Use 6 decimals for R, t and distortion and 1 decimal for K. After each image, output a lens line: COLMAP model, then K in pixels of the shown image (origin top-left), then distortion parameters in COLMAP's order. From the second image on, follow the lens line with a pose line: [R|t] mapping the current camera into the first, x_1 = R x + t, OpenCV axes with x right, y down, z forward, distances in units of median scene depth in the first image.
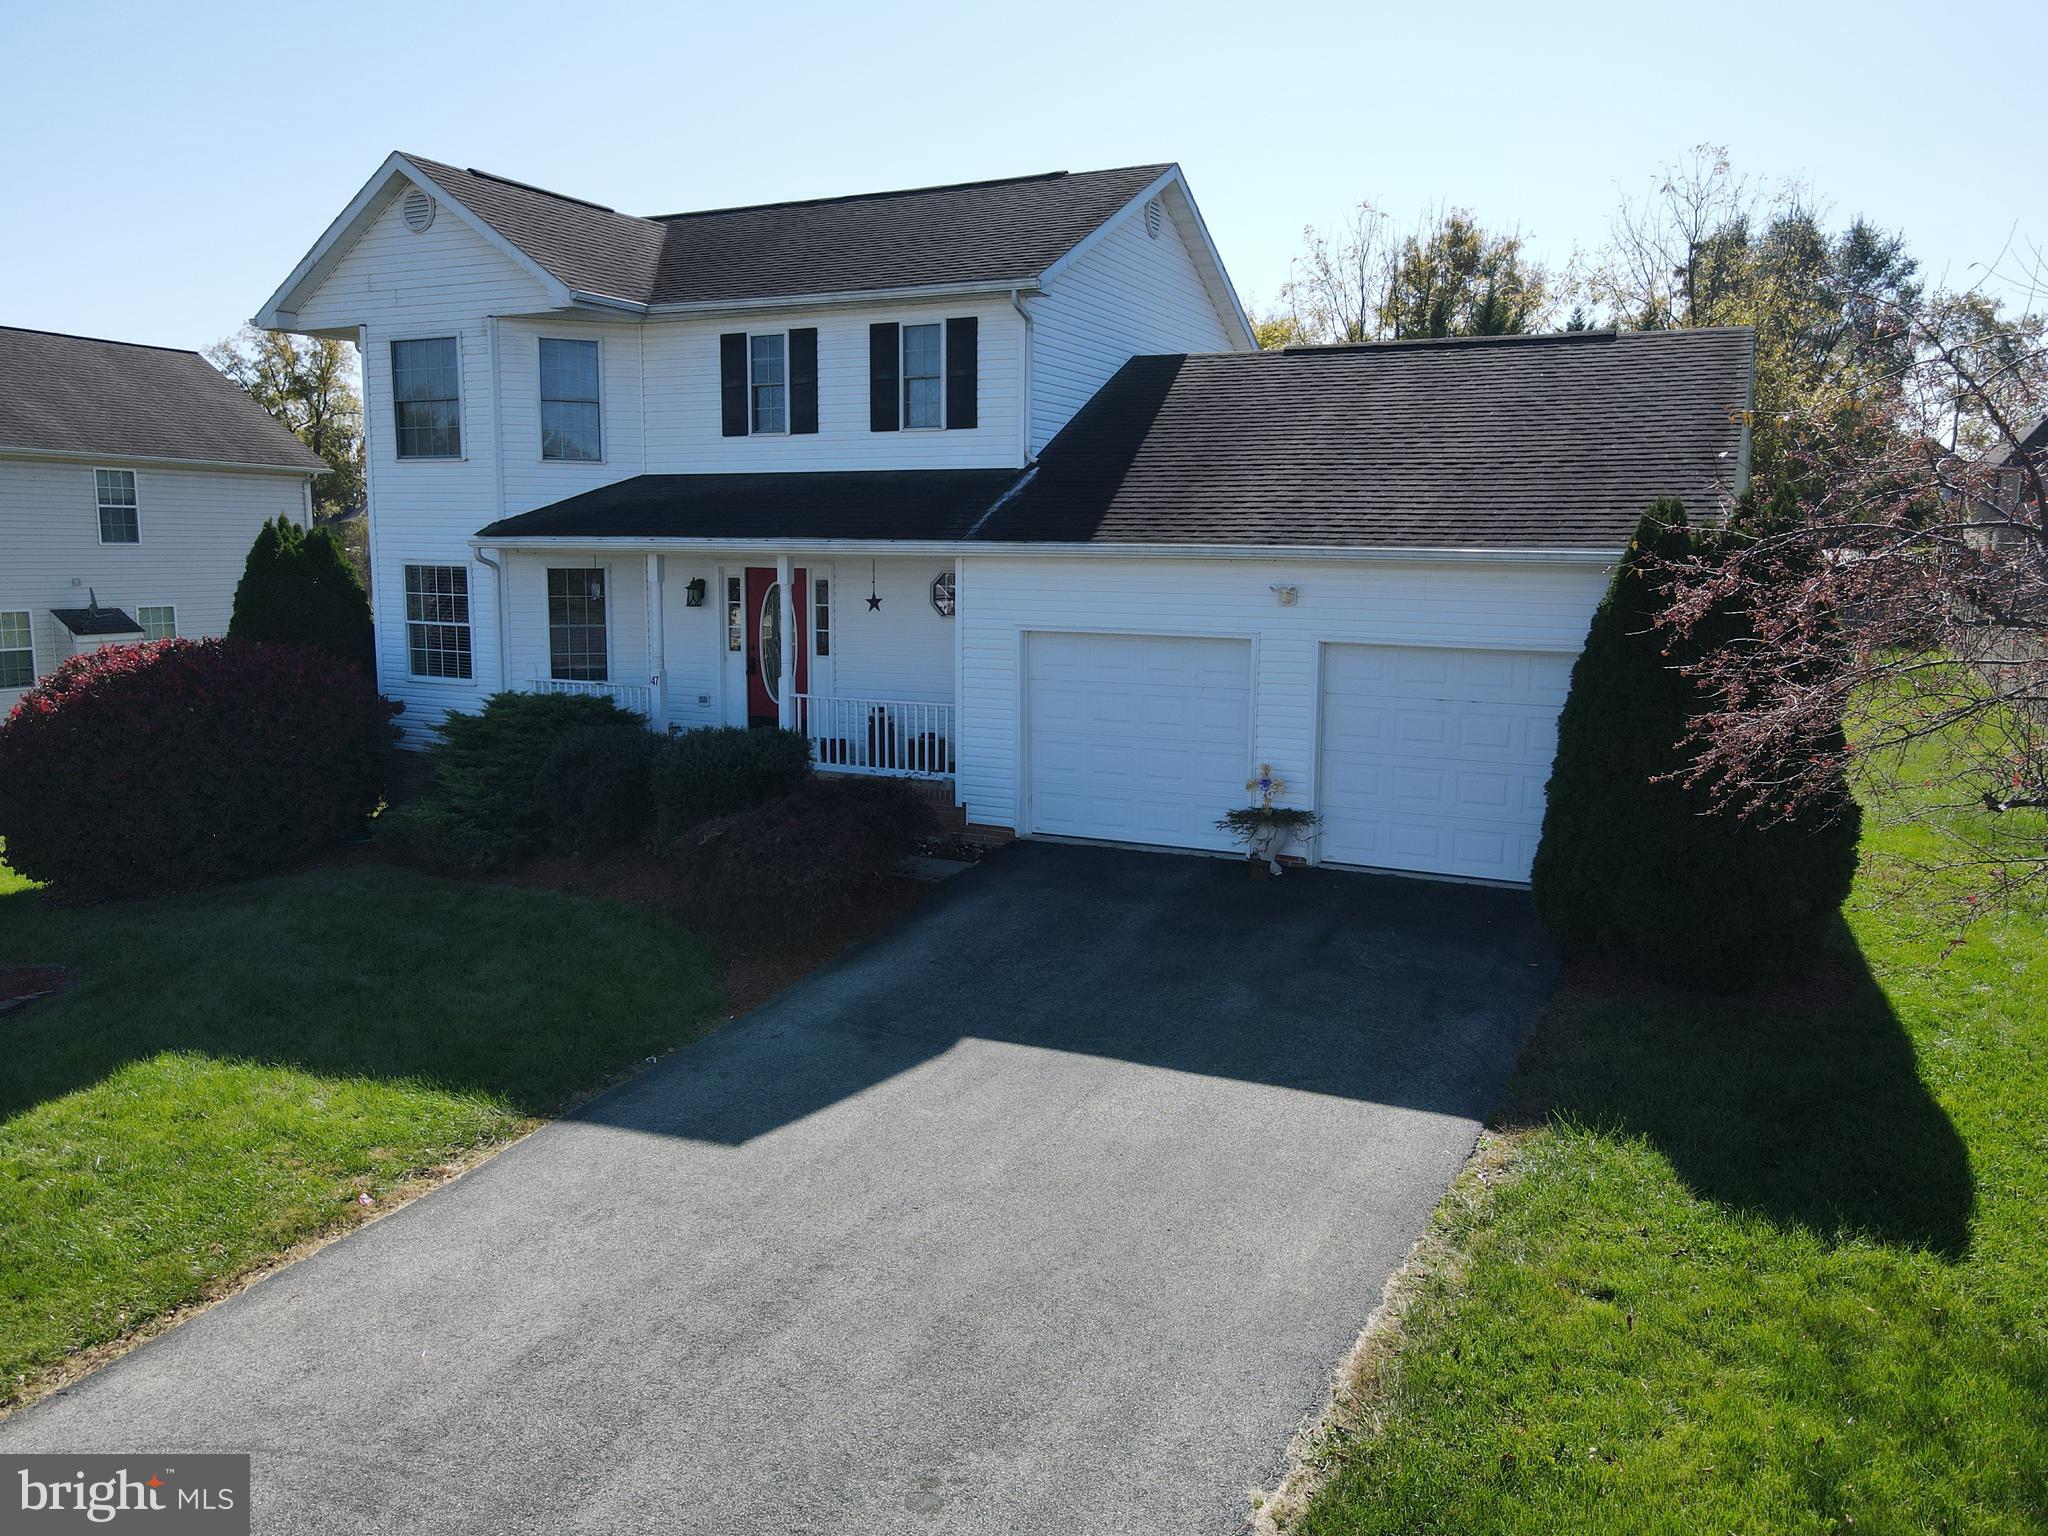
lens RADIAL K [[1506.6, 0, 1015.4], [0, 1506.6, 765.0], [0, 0, 1]] dist [0.001910, 0.019430]
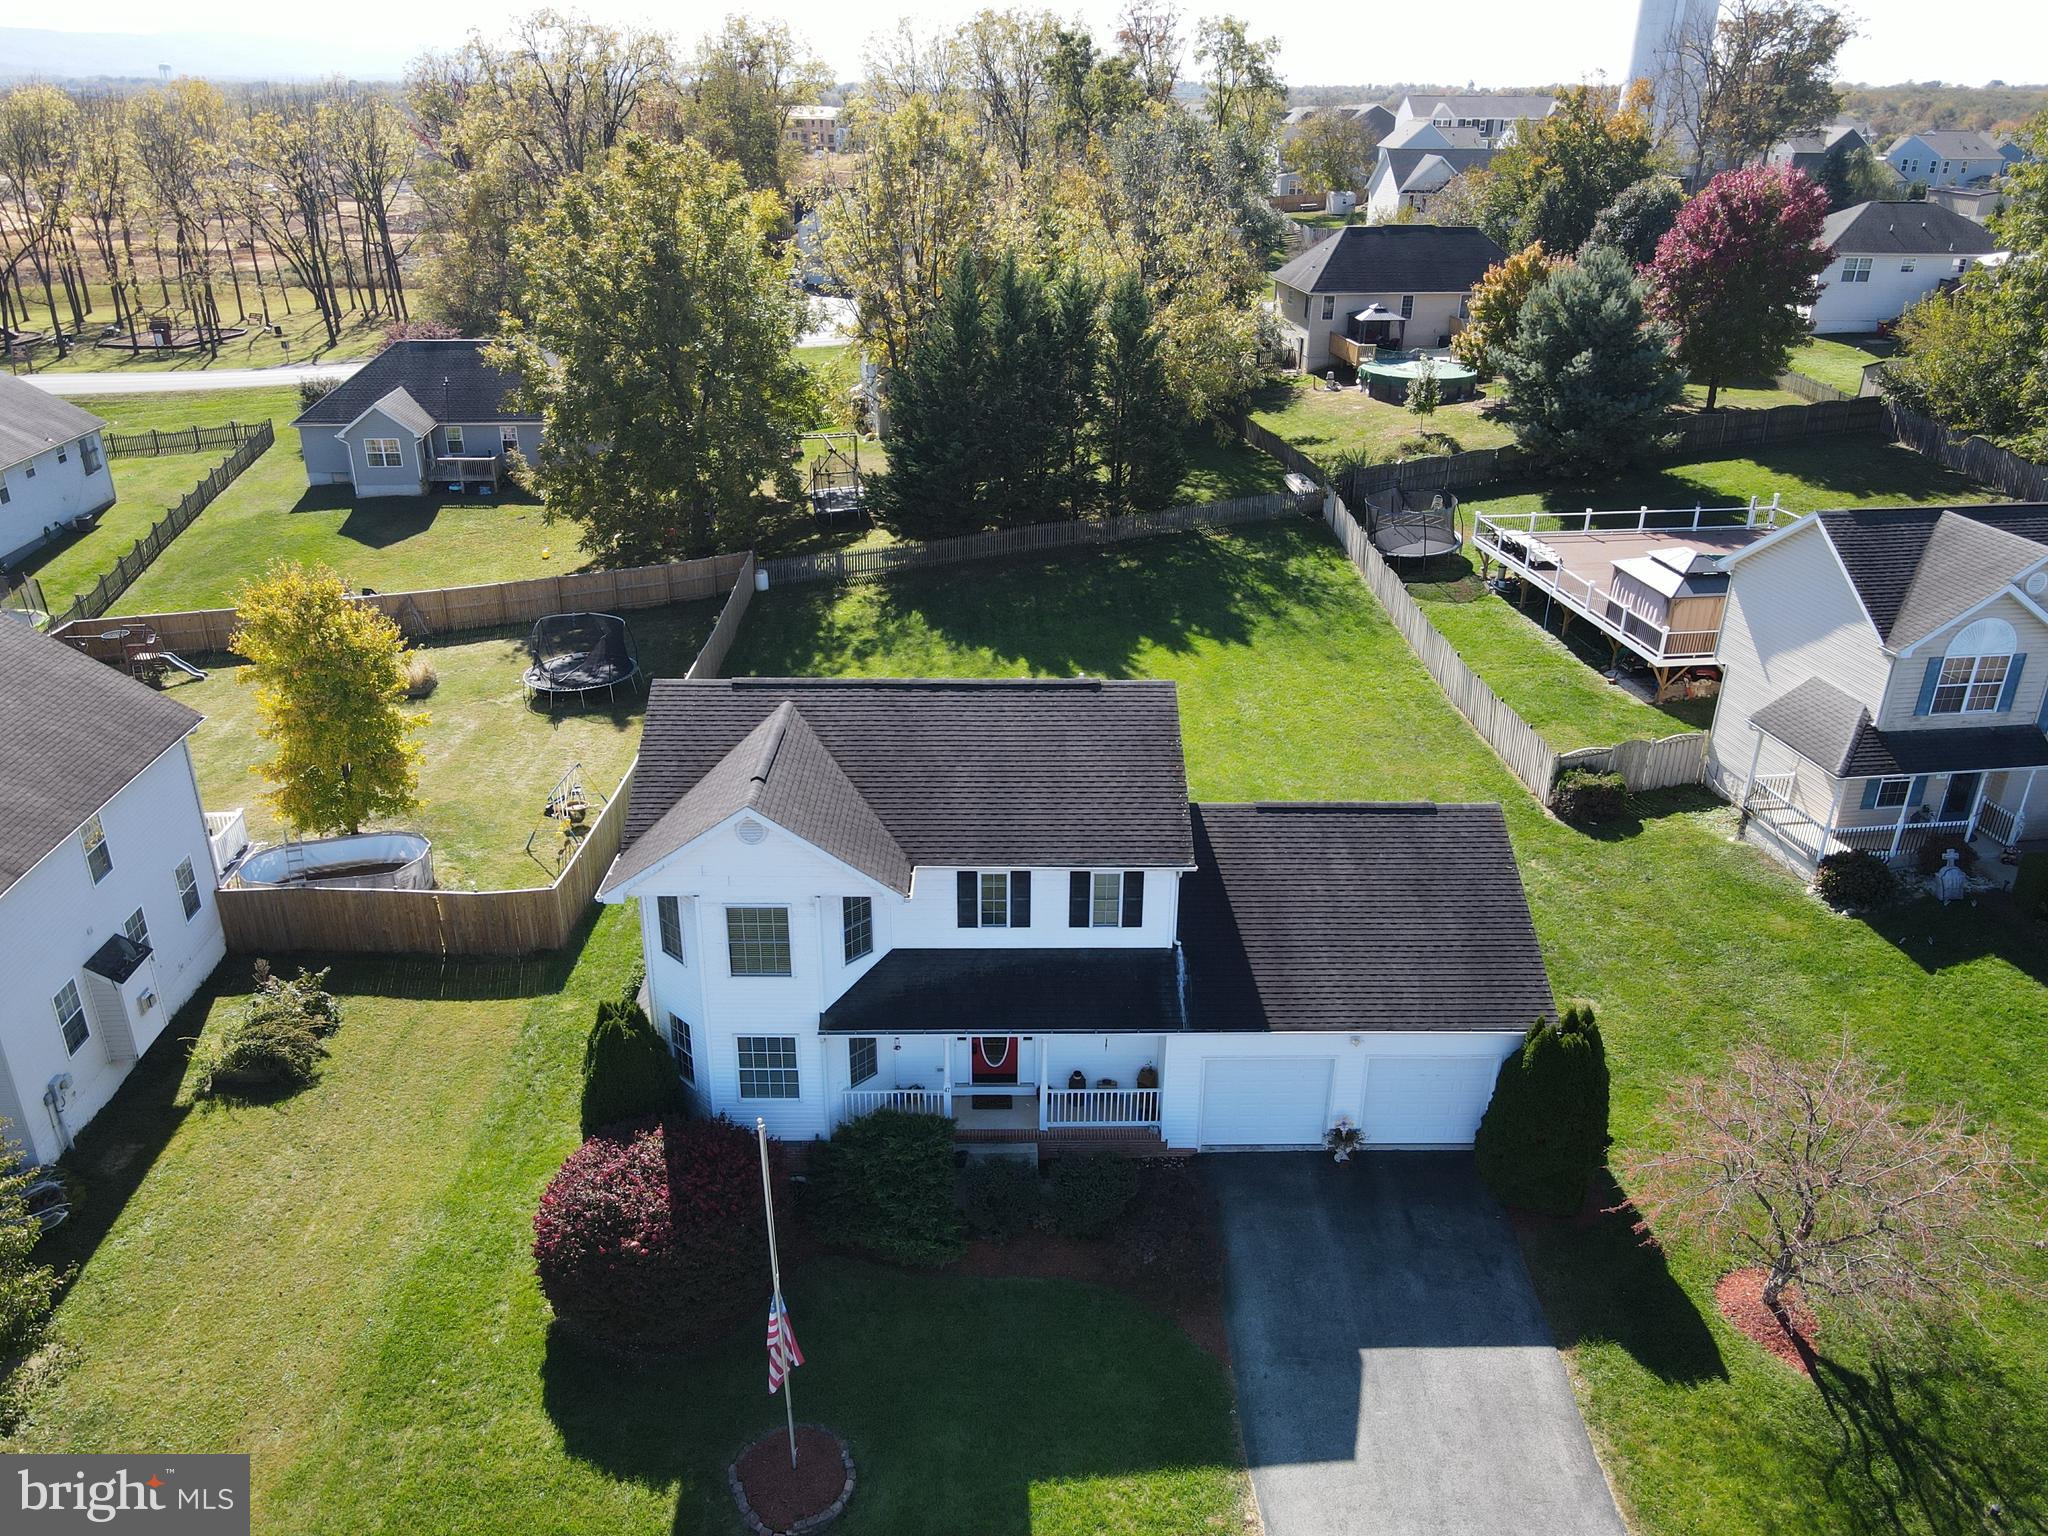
lens RADIAL K [[1506.6, 0, 1015.4], [0, 1506.6, 765.0], [0, 0, 1]] dist [0.001910, 0.019430]
pose [[0.887152, -0.190440, 0.420351, -0.842633], [0.066256, 0.954005, 0.292379, -0.914842], [-0.456697, -0.231533, 0.858965, -0.362270]]
